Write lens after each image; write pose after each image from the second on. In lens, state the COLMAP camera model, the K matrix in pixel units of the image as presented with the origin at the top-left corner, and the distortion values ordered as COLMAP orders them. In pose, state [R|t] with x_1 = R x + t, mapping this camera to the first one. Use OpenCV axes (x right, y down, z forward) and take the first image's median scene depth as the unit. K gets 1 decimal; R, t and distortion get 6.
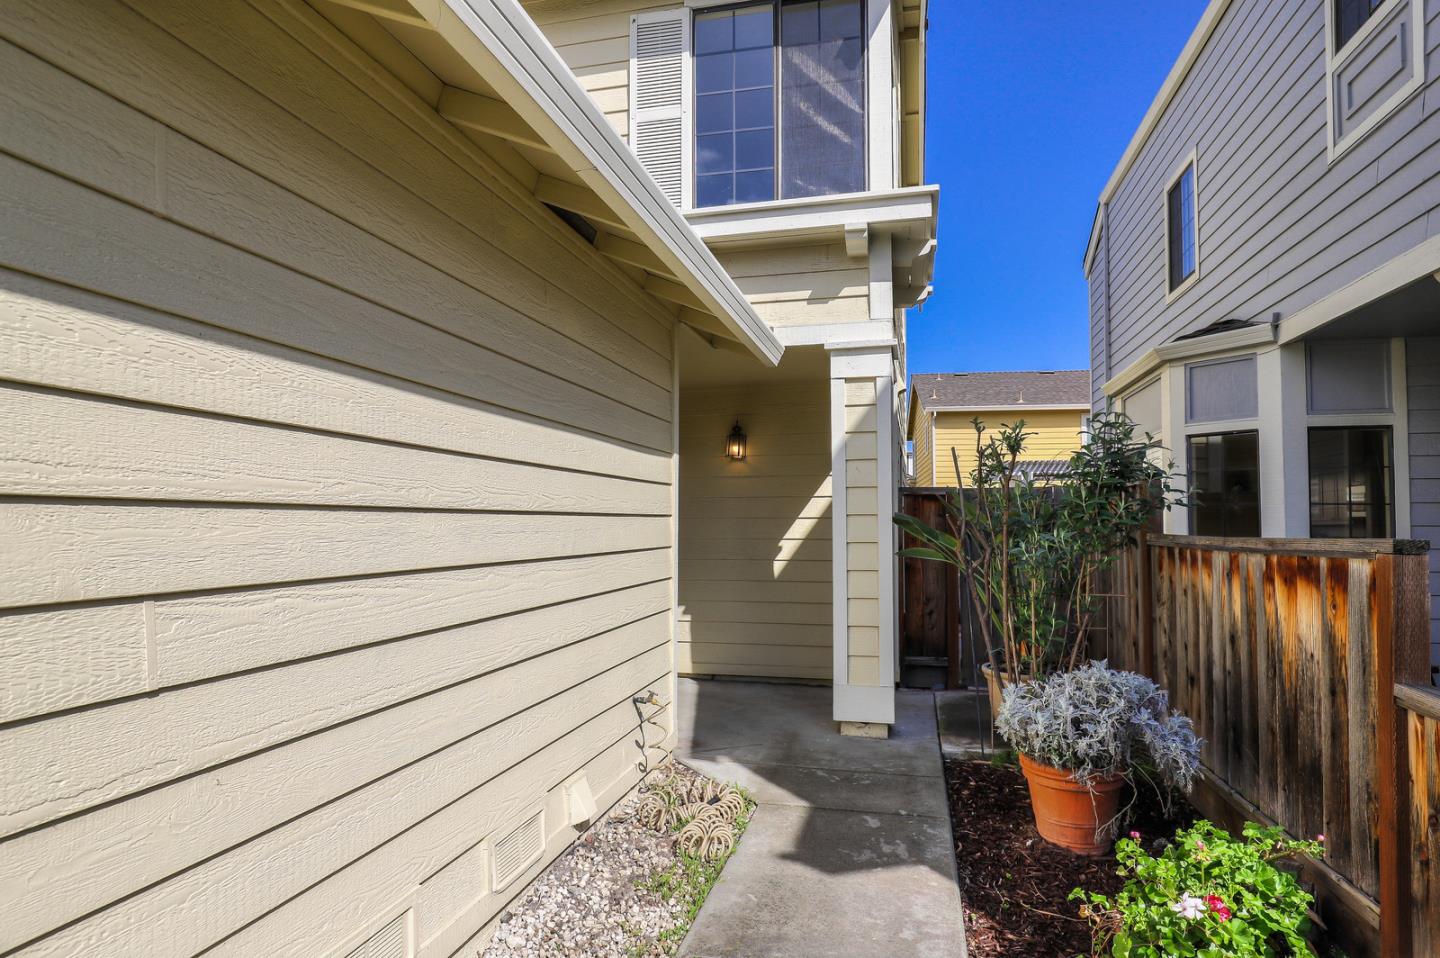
lens RADIAL K [[826.1, 0, 720.7], [0, 826.1, 492.5], [0, 0, 1]] dist [-0.006766, -0.001424]
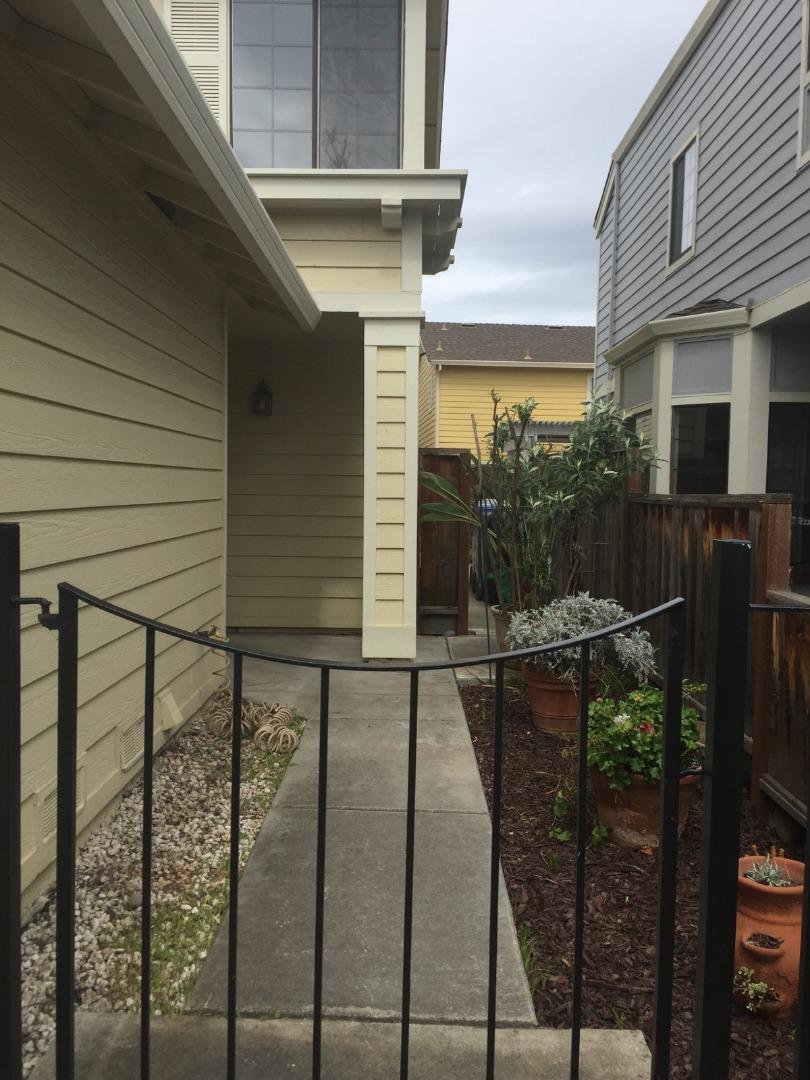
lens RADIAL K [[945.4, 0, 405.0], [0, 945.4, 540.0], [0, 0, 1]] dist [0.050019, -0.001183]
pose [[0.974550, 0.001062, 0.224167, -0.097863], [-0.022625, 0.995349, 0.093644, -0.002743], [-0.223025, -0.096332, 0.970041, -0.246459]]
